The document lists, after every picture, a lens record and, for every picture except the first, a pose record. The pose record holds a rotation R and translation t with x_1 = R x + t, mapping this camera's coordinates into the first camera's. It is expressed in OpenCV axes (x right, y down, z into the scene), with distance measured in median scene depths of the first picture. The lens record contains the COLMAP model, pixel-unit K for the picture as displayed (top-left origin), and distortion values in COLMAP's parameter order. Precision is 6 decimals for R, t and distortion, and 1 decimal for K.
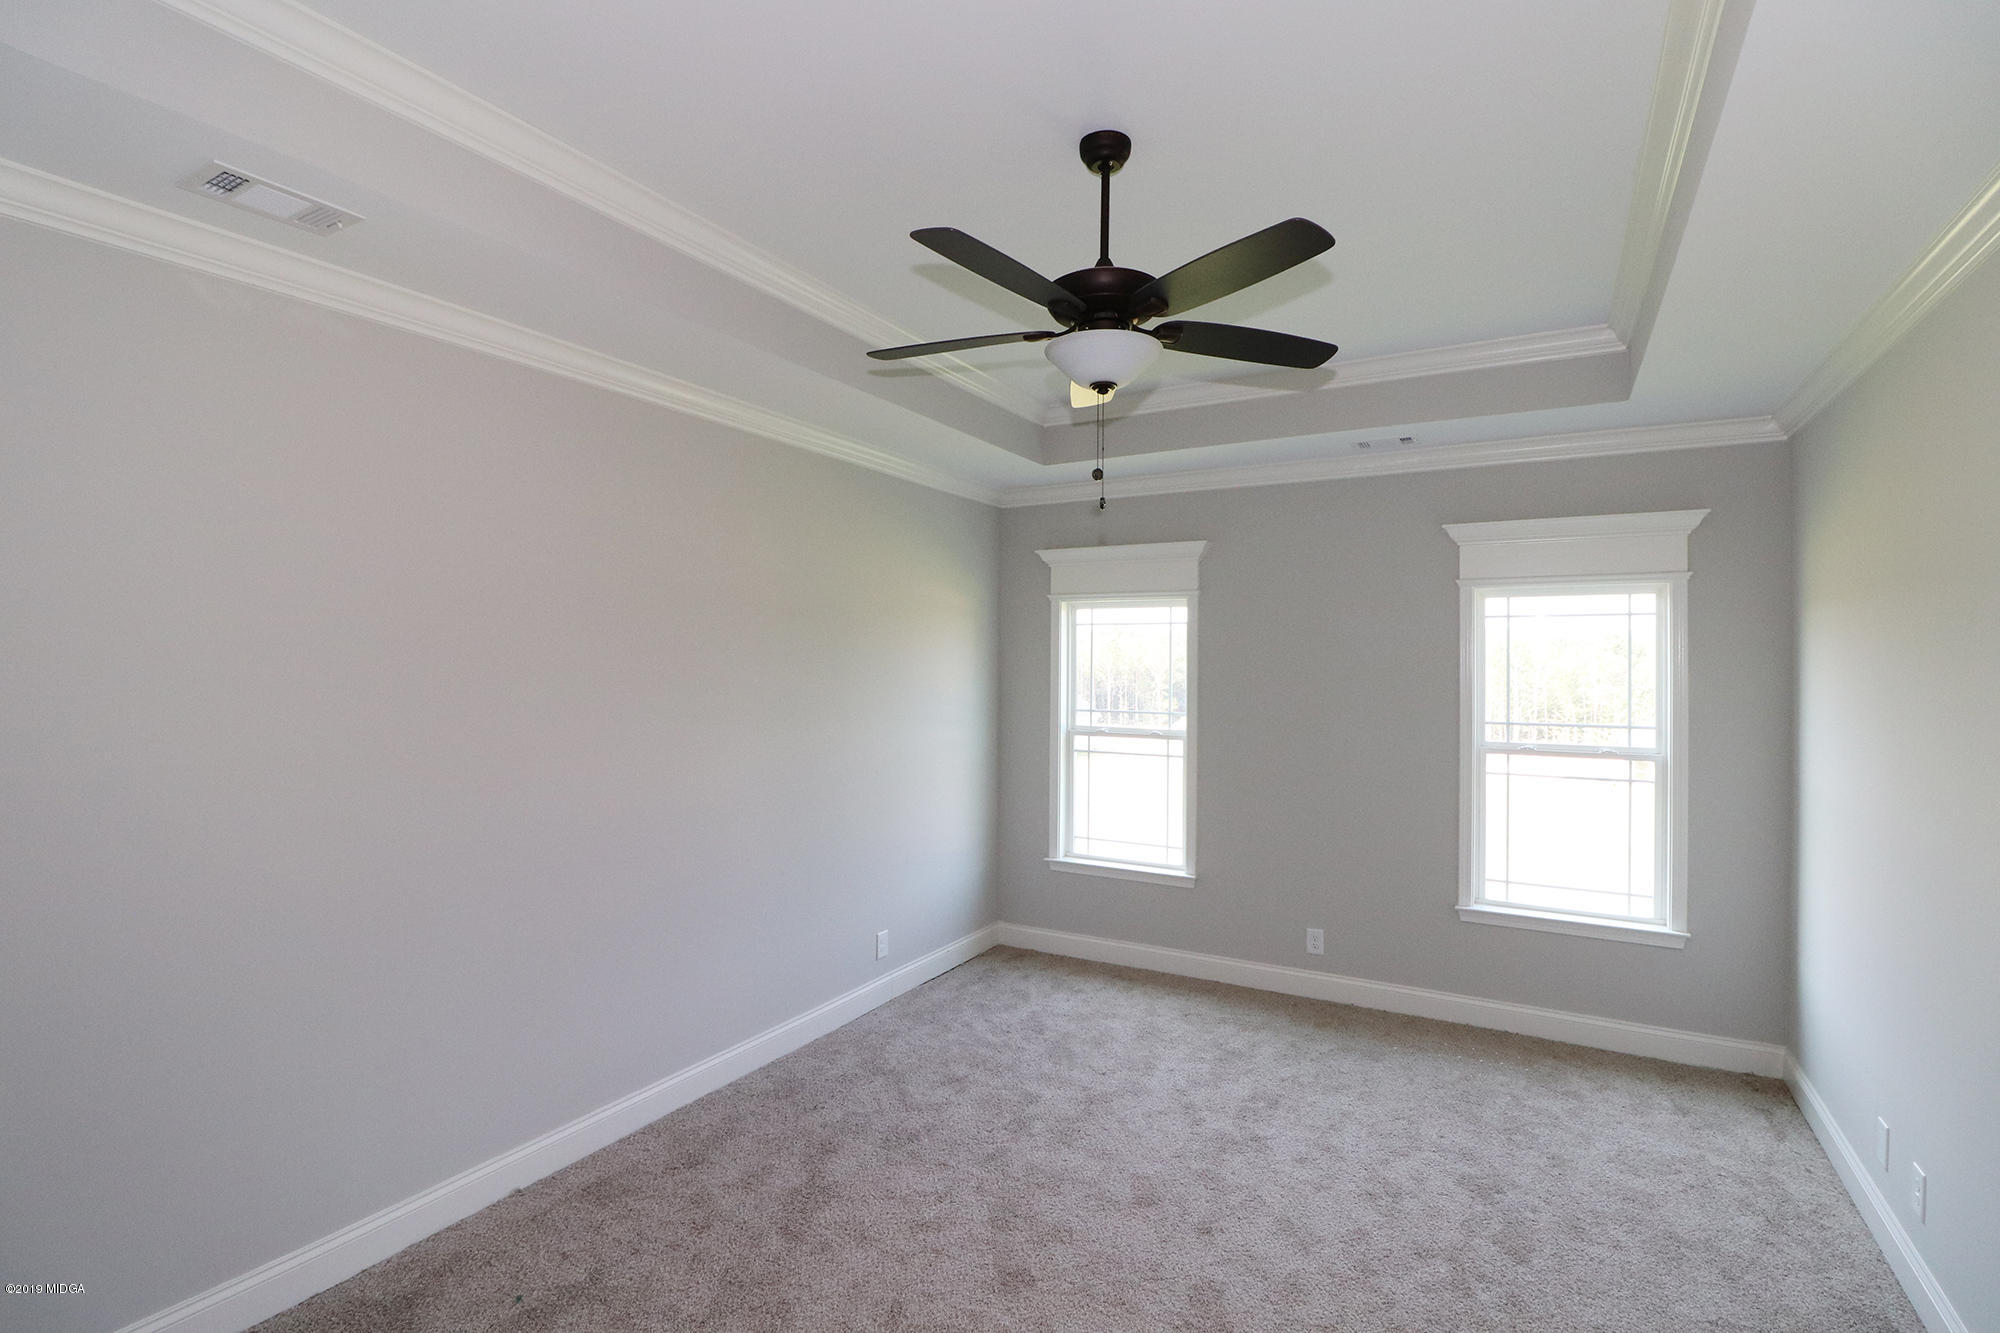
lens RADIAL K [[925.5, 0, 1003.0], [0, 925.5, 658.3], [0, 0, 1]] dist [-0.005411, -0.010534]
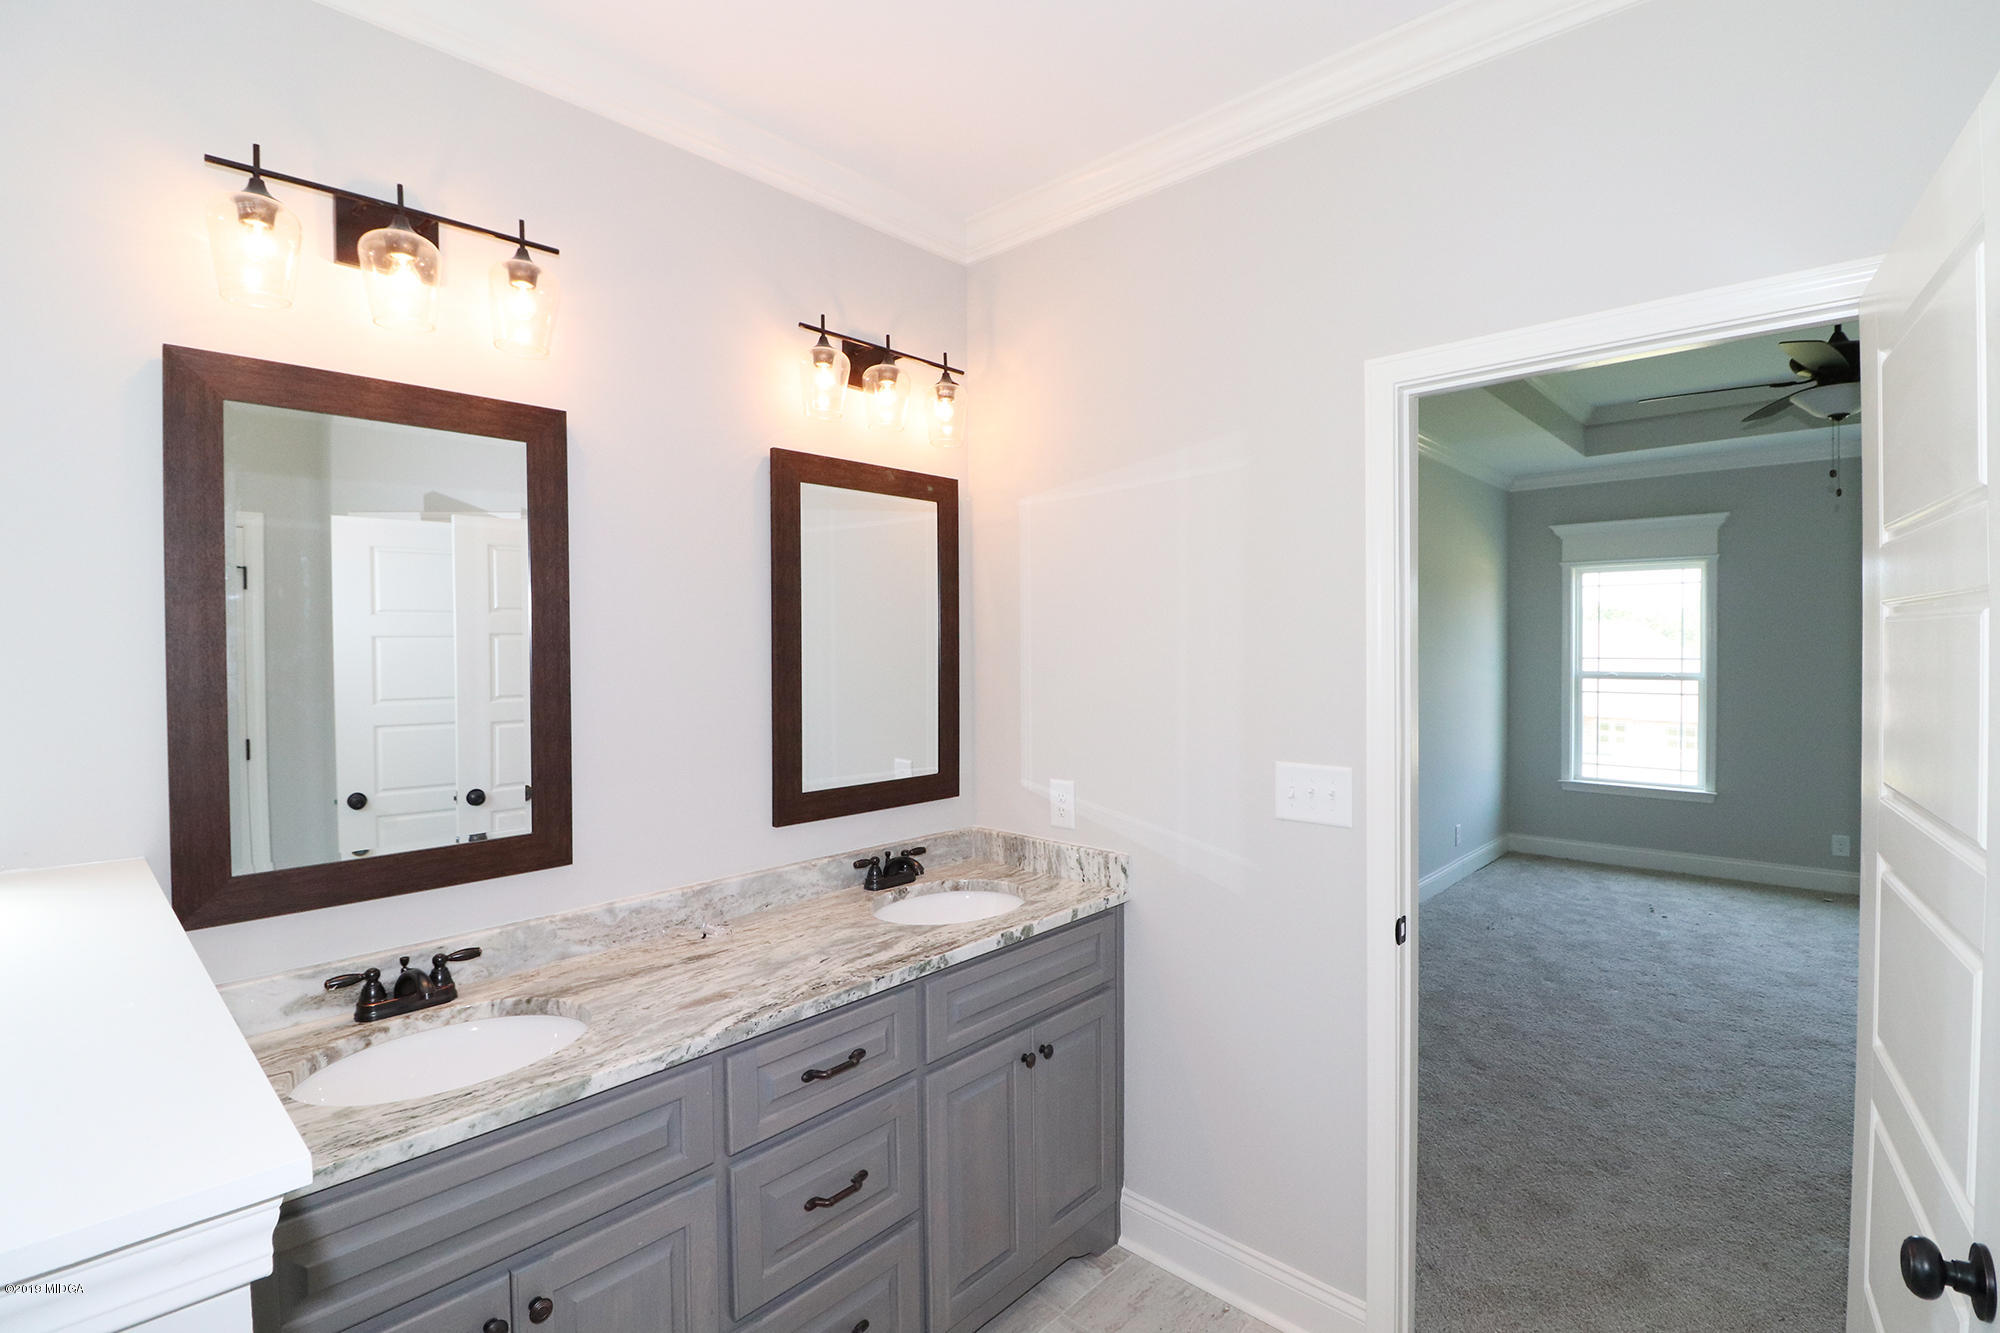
lens RADIAL K [[925.5, 0, 1001.4], [0, 925.5, 657.9], [0, 0, 1]] dist [-0.005411, -0.010534]
pose [[0.972829, -0.004472, -0.231480, -0.415954], [0.009321, 0.999759, 0.019858, 0.027579], [0.231336, -0.021476, 0.972637, -0.370139]]
